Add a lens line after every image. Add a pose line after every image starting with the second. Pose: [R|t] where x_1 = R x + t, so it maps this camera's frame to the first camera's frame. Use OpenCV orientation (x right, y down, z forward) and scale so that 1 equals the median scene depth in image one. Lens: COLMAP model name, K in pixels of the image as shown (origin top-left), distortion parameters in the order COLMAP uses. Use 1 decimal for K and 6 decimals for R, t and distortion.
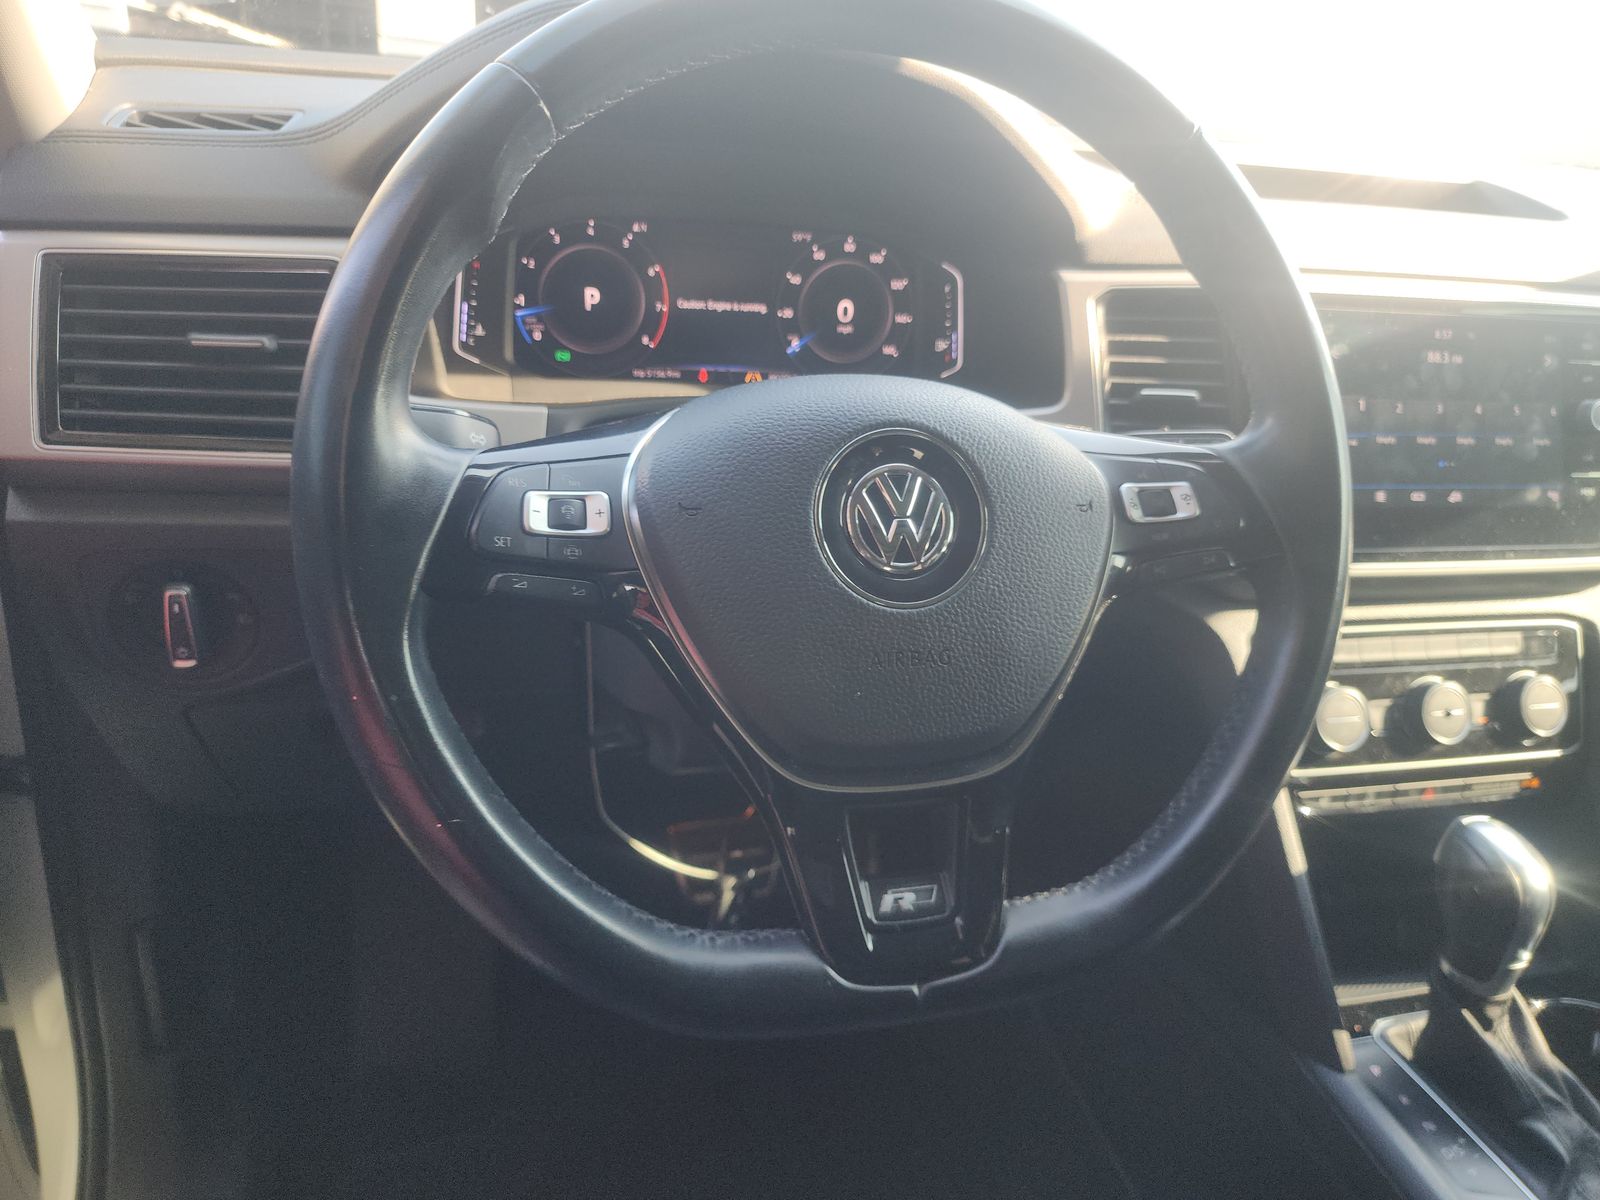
lens RADIAL K [[1034.0, 0, 800.0], [0, 1034.0, 600.0], [0, 0, 1]] dist [0.005981, 0.000561]
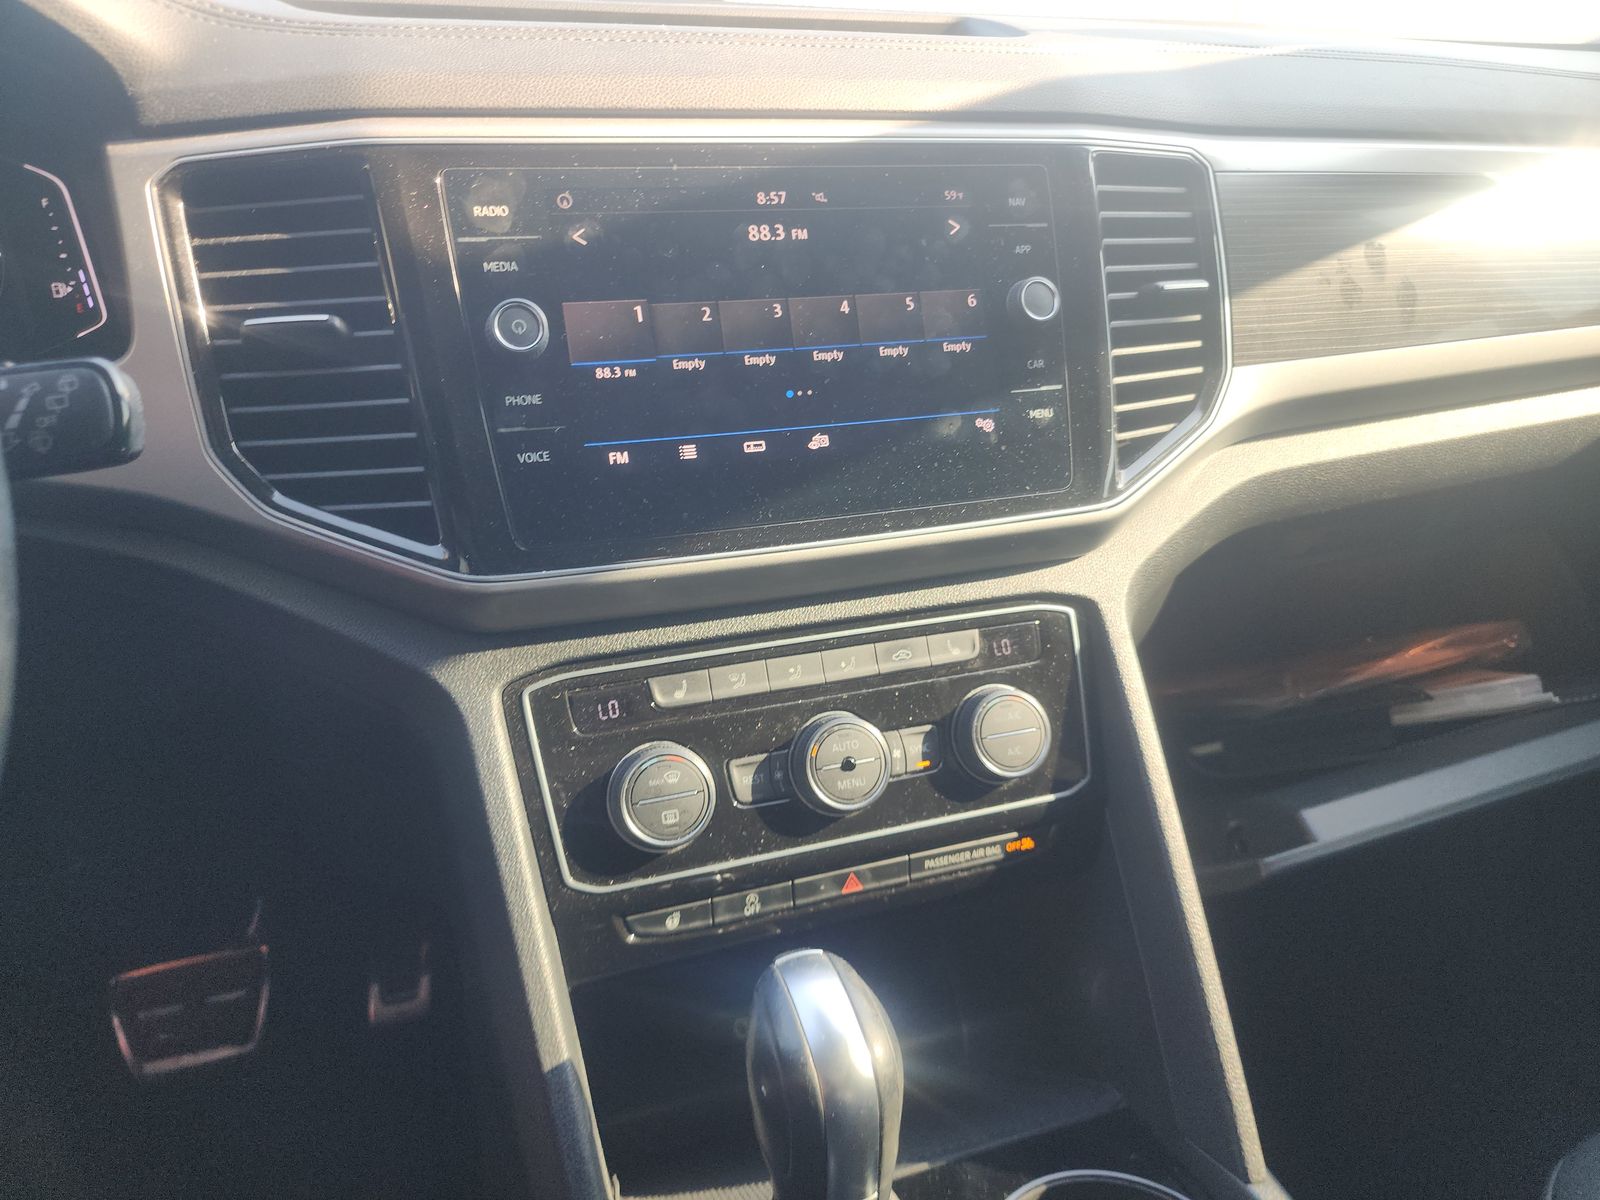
lens RADIAL K [[1097.6, 0, 812.5], [0, 1097.6, 623.4], [0, 0, 1]] dist [0.054270, -0.076614]
pose [[0.991747, -0.112713, 0.061112, 0.559656], [0.113042, 0.993588, -0.001951, 0.017764], [-0.060500, 0.008843, 0.998129, 0.289903]]
